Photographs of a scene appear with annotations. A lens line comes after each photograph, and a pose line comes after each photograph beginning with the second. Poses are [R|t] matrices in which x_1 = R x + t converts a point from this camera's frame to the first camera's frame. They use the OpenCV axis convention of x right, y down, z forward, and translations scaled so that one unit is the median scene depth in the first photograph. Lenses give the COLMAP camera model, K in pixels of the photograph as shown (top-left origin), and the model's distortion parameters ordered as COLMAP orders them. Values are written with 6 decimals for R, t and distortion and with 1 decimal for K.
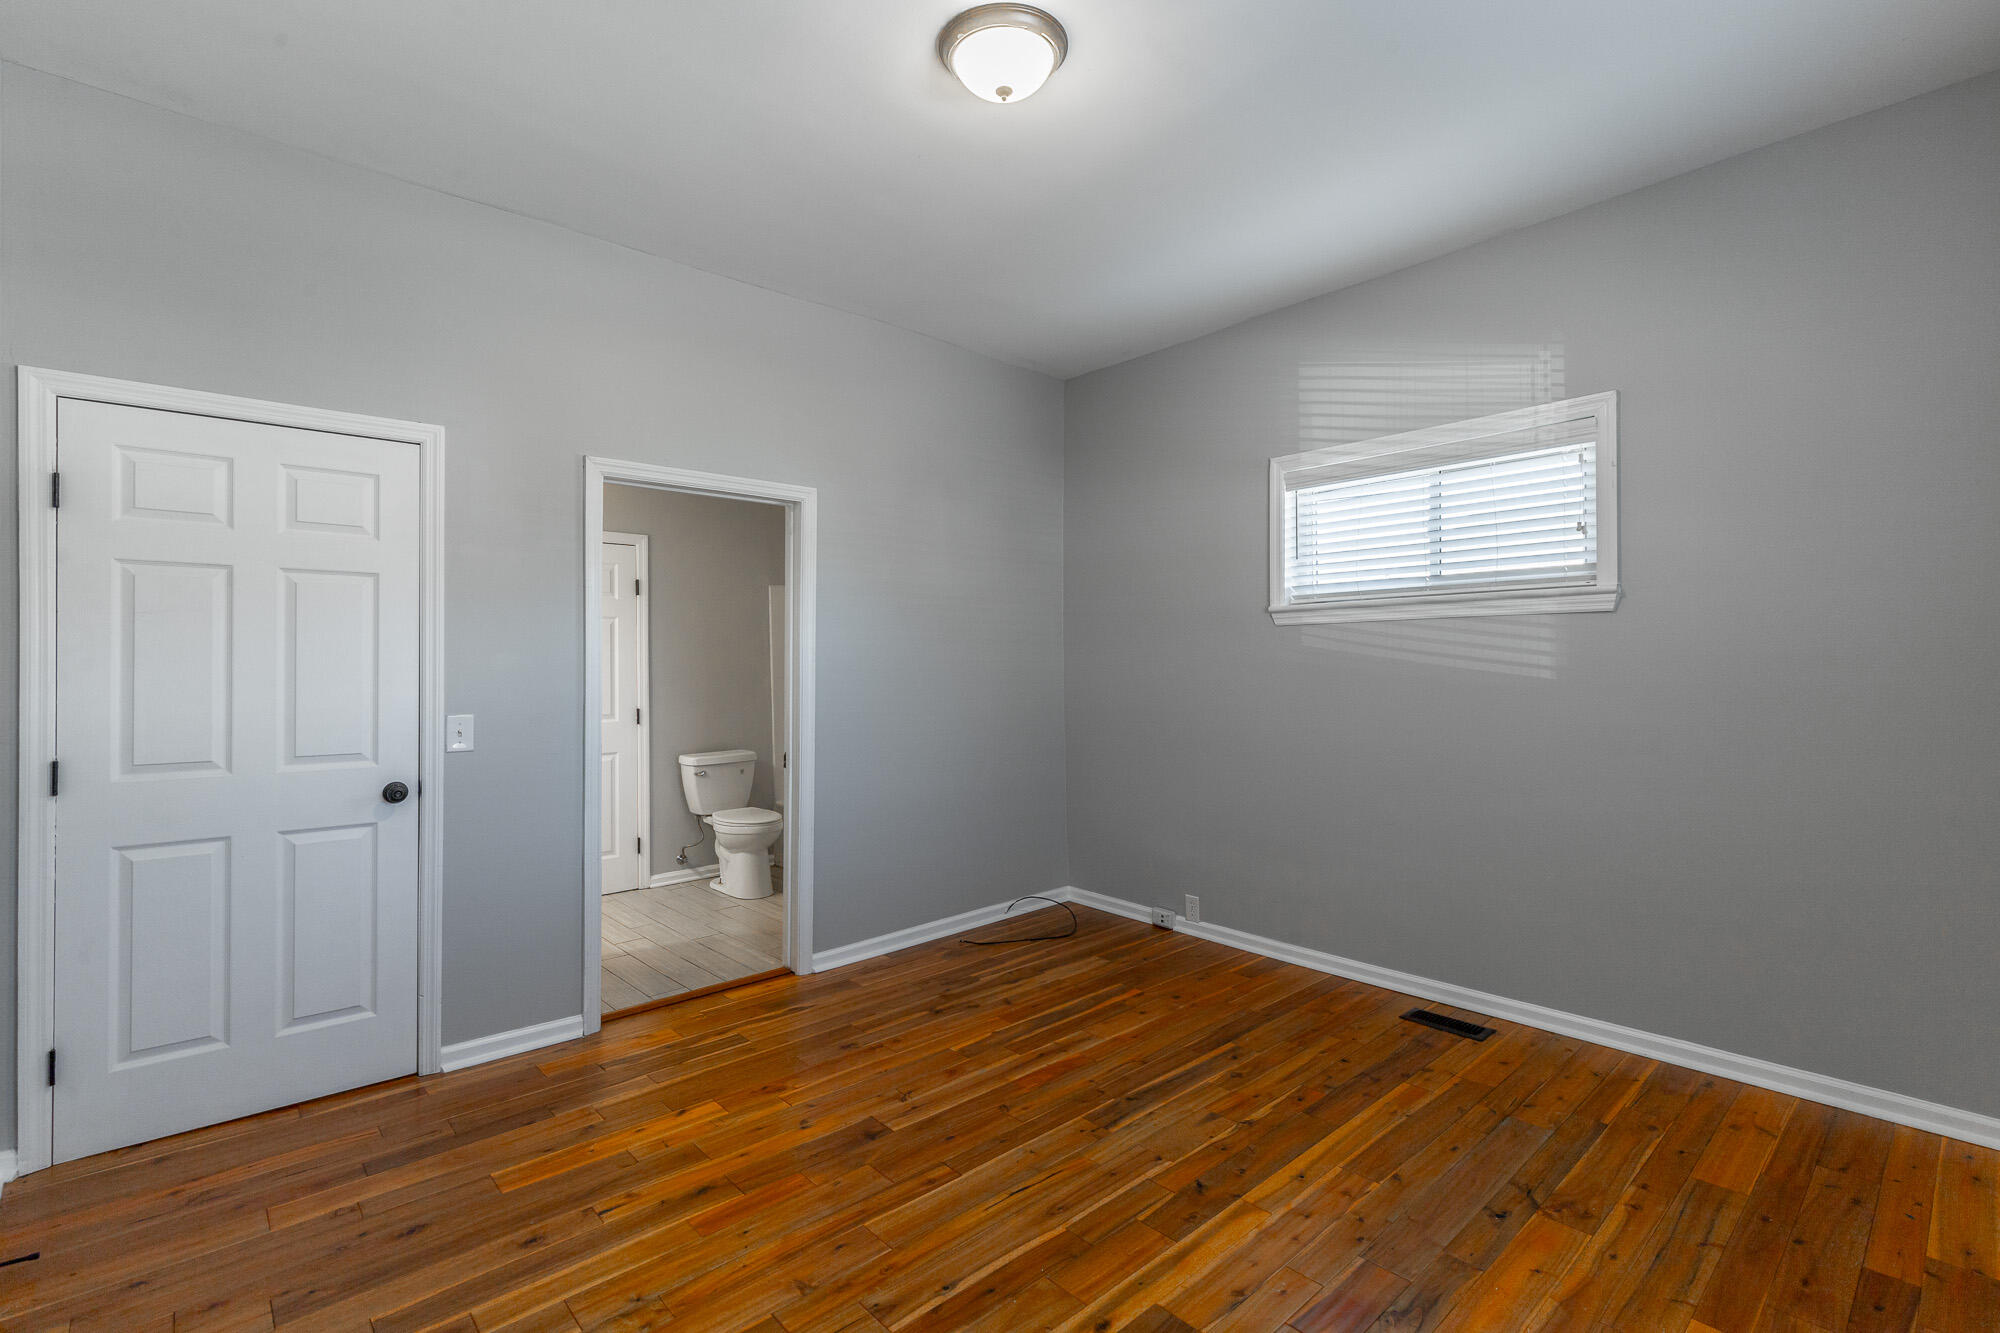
lens RADIAL K [[908.2, 0, 1018.5], [0, 908.2, 667.0], [0, 0, 1]] dist [0.008277, -0.000674]
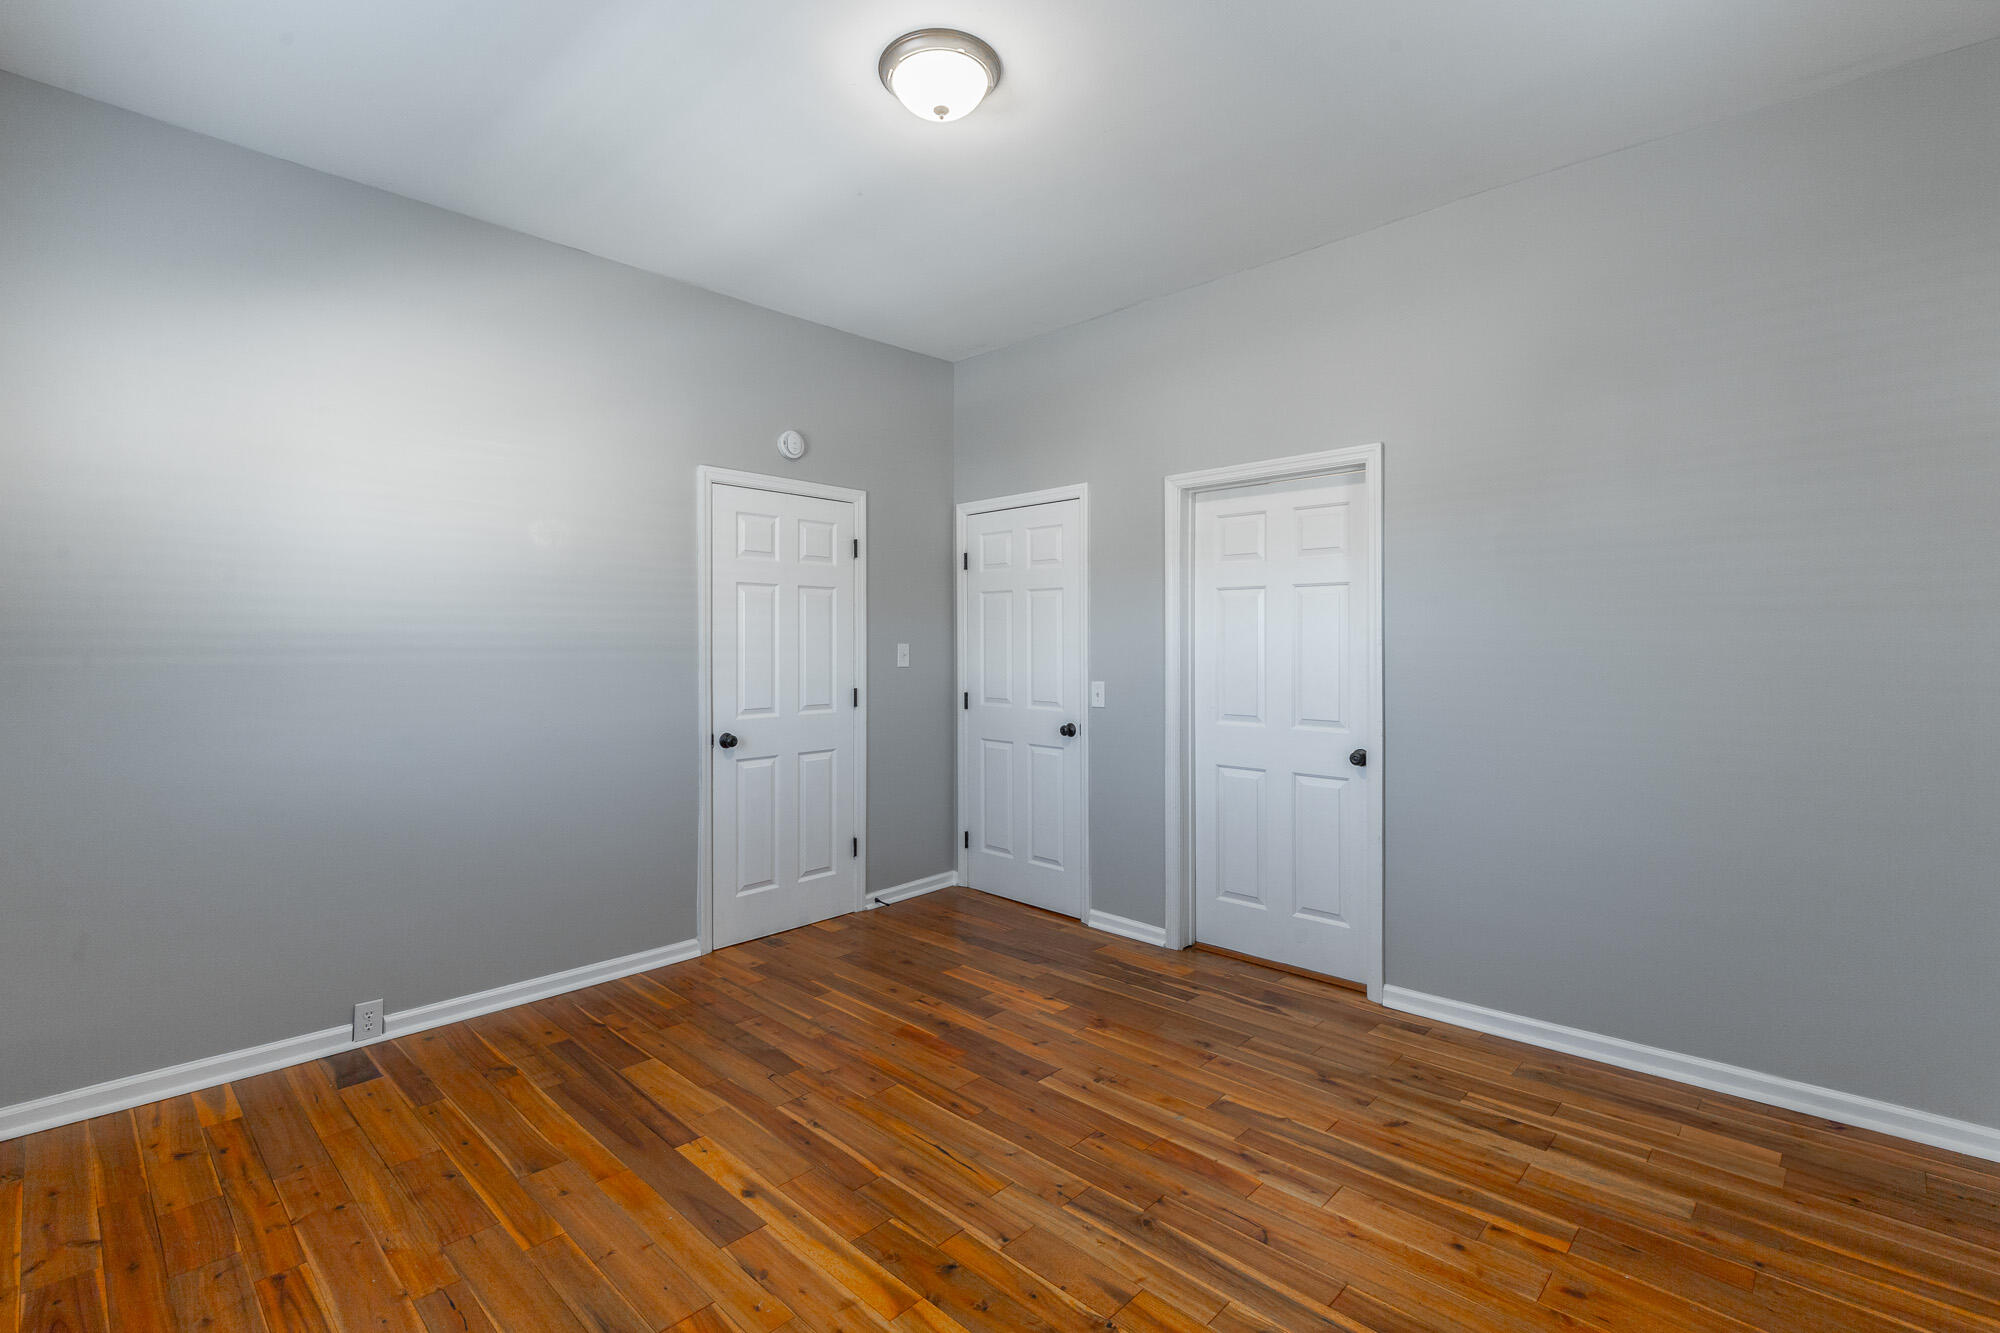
lens RADIAL K [[908.2, 0, 999.8], [0, 908.2, 649.4], [0, 0, 1]] dist [0.008277, -0.000674]
pose [[0.066625, 0.013840, -0.997682, 0.805030], [-0.002323, 0.999903, 0.013716, -0.017923], [0.997775, 0.001404, 0.066651, 0.758541]]
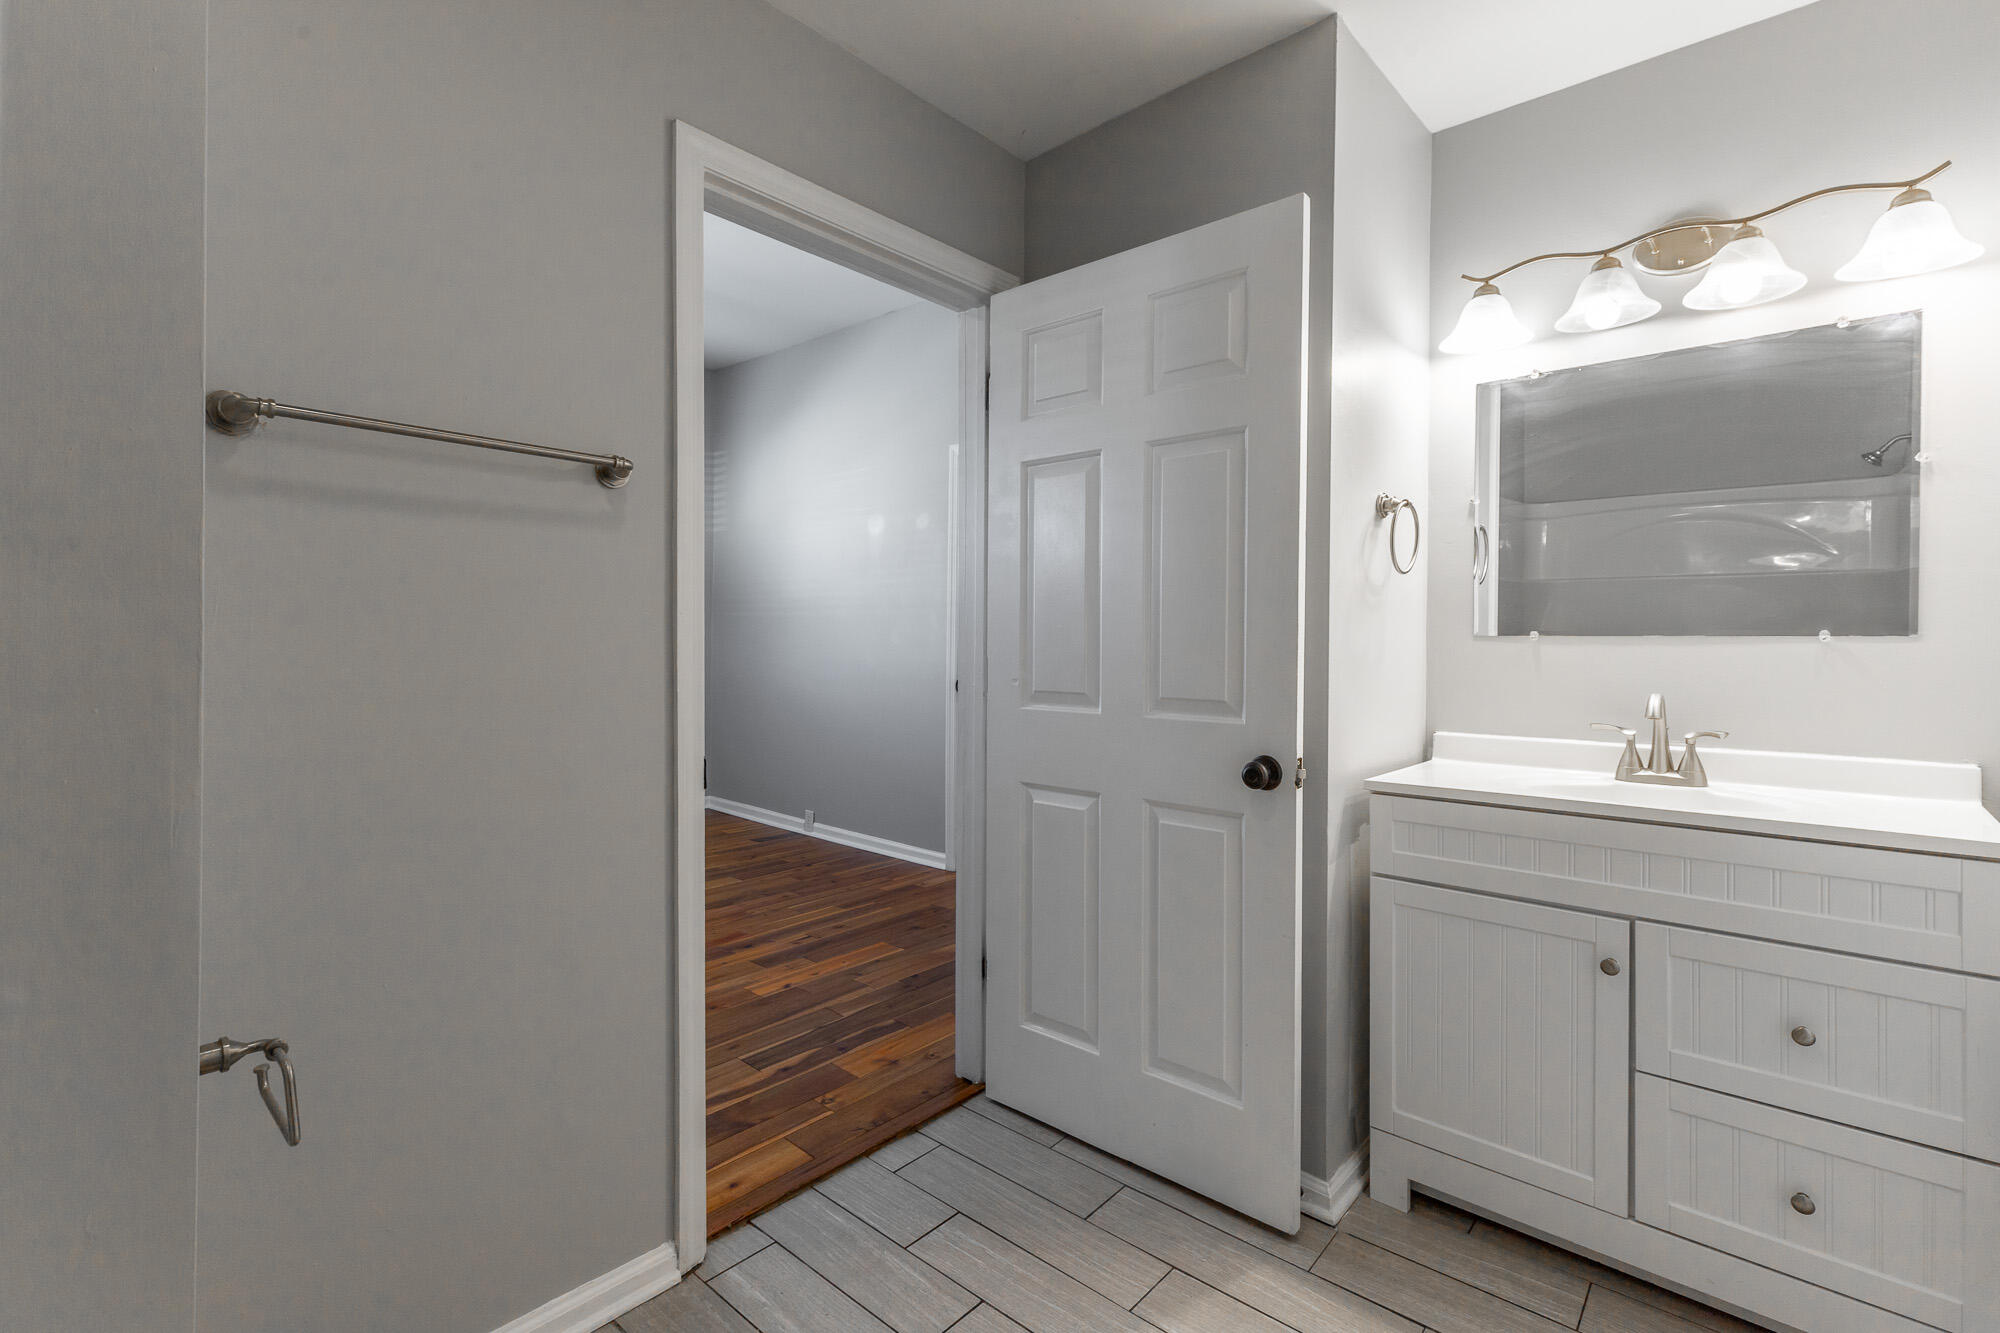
lens RADIAL K [[908.2, 0, 991.3], [0, 908.2, 652.7], [0, 0, 1]] dist [0.008277, -0.000674]
pose [[-0.996578, 0.007455, -0.082315, -0.476113], [0.005858, 0.999790, 0.019625, 0.055101], [0.082444, 0.019075, -0.996413, 1.905905]]
